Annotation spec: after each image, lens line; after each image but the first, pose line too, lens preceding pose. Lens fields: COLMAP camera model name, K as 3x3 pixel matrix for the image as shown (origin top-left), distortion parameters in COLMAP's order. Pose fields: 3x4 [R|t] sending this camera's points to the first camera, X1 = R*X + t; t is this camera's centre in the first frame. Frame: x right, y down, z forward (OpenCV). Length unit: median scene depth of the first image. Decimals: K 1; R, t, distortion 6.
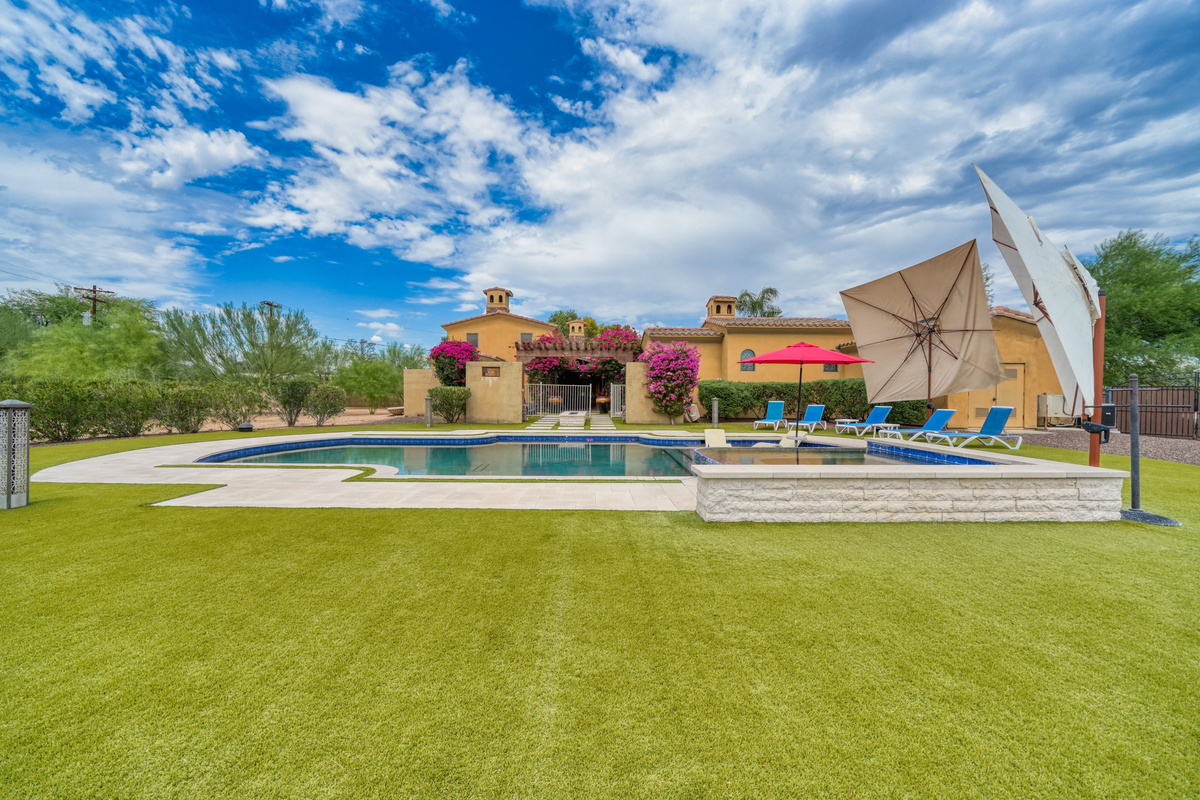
lens RADIAL K [[468.0, 0, 582.2], [0, 468.0, 413.9], [0, 0, 1]] dist [-0.000628, -0.000102]
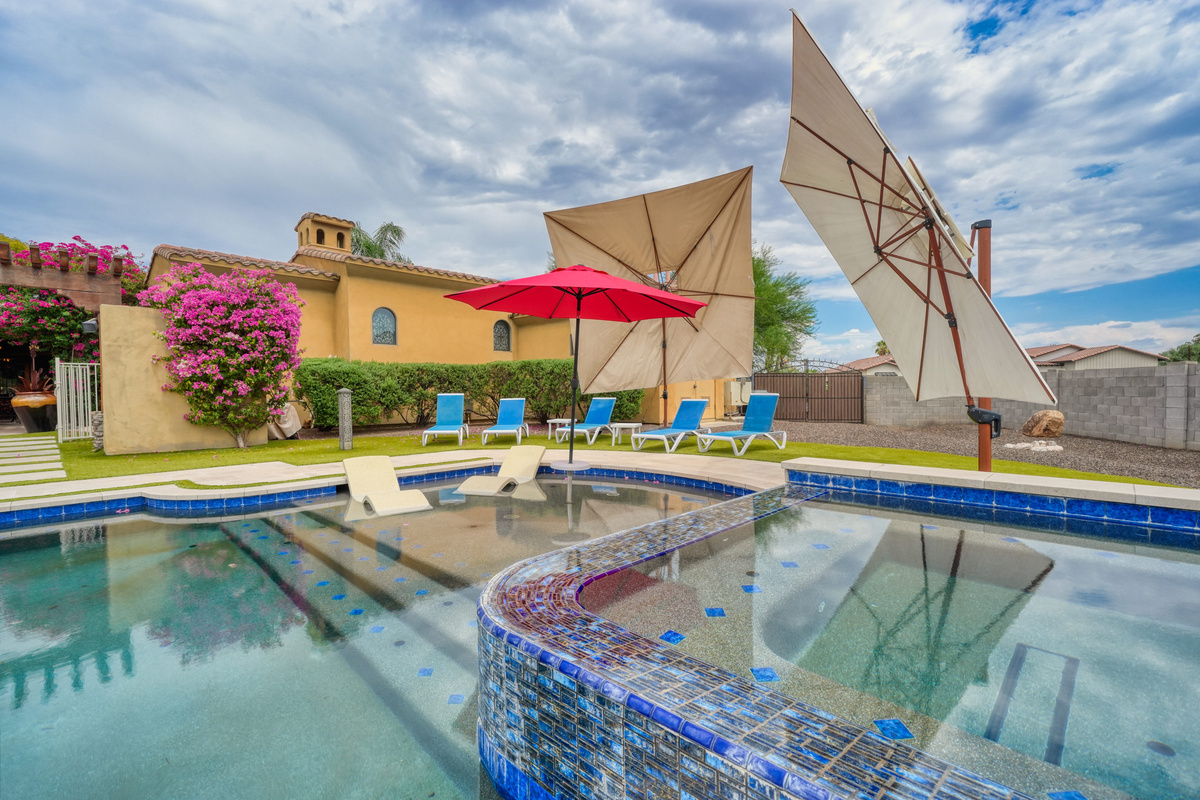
lens RADIAL K [[580.4, 0, 624.3], [0, 580.4, 400.0], [0, 0, 1]] dist [0.013469, 0.000554]
pose [[0.695387, -0.025205, 0.718193, 0.043048], [0.042284, 0.999088, -0.005879, -0.005557], [-0.717390, 0.034456, 0.695819, 0.325450]]
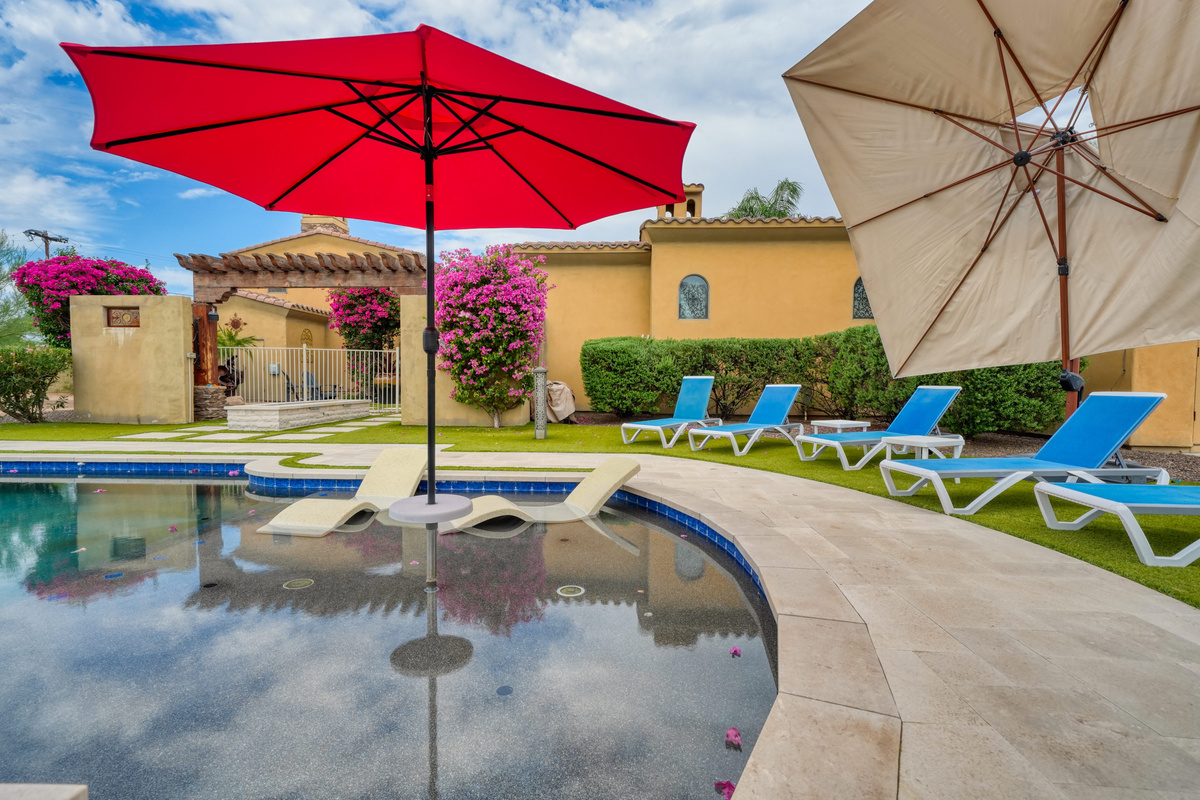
lens RADIAL K [[580.4, 0, 624.3], [0, 580.4, 400.0], [0, 0, 1]] dist [0.013469, 0.000554]
pose [[0.994618, 0.002087, -0.103591, 0.374585], [-0.003161, 0.999943, -0.010204, 0.000169], [0.103564, 0.010476, 0.994568, 0.439804]]
